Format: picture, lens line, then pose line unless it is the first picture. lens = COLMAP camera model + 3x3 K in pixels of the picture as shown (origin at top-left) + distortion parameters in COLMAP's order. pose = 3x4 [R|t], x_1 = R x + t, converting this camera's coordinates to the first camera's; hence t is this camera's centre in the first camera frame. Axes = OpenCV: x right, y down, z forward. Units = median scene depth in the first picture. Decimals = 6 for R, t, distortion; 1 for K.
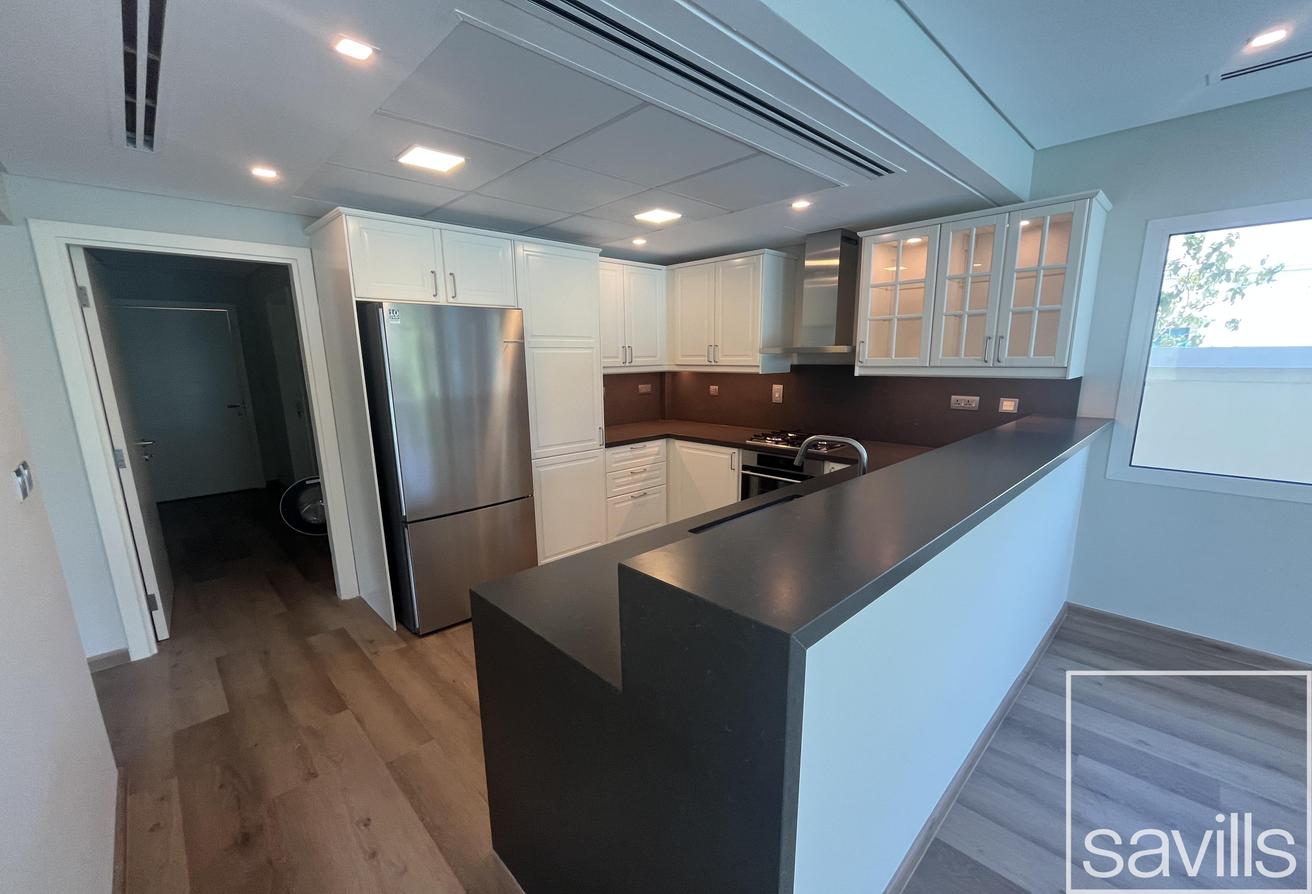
lens RADIAL K [[532.7, 0, 654.4], [0, 532.7, 454.8], [0, 0, 1]] dist [-0.000316, -0.000017]
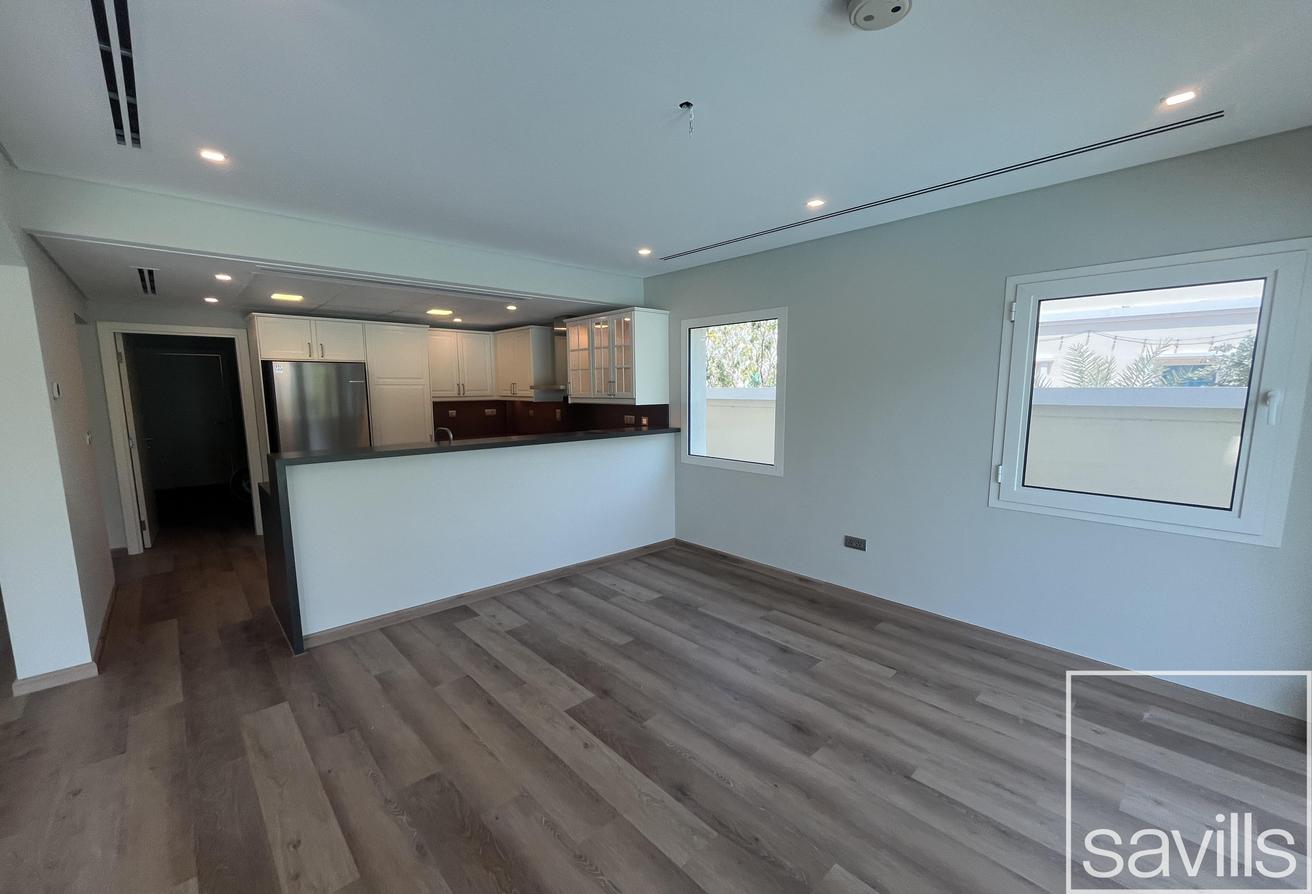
lens RADIAL K [[537.3, 0, 656.0], [0, 537.3, 447.0], [0, 0, 1]] dist [0.001027, 0.000180]
pose [[0.999369, 0.012131, -0.033394, 0.741517], [-0.014548, 0.997218, -0.073113, 0.110883], [0.032414, 0.073553, 0.996764, -0.677104]]
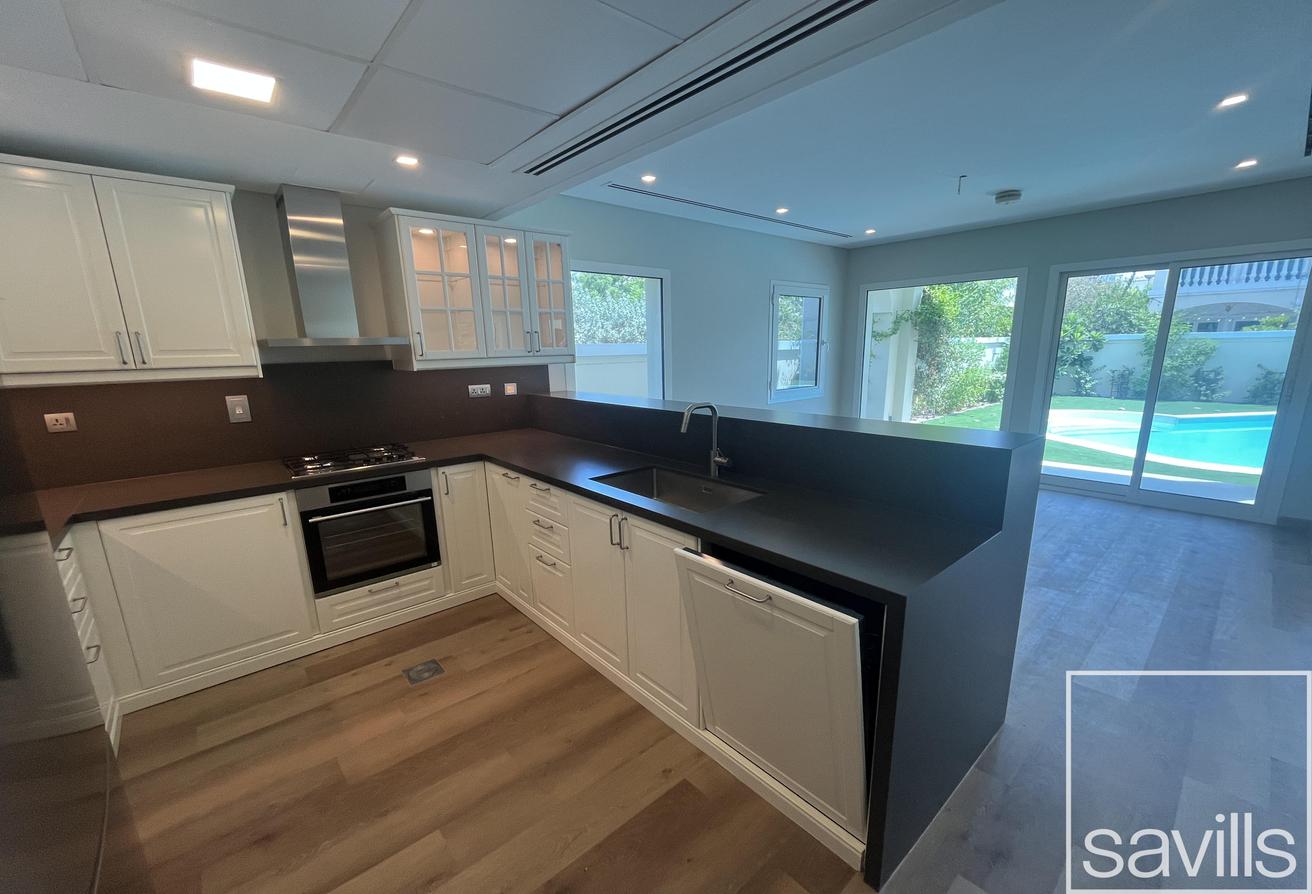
lens RADIAL K [[532.7, 0, 654.4], [0, 532.7, 454.8], [0, 0, 1]] dist [-0.000316, -0.000017]
pose [[0.055597, -0.189559, 0.980294, -0.533154], [0.205955, 0.962875, 0.174510, -0.090328], [-0.976981, 0.192194, 0.092574, 0.580854]]
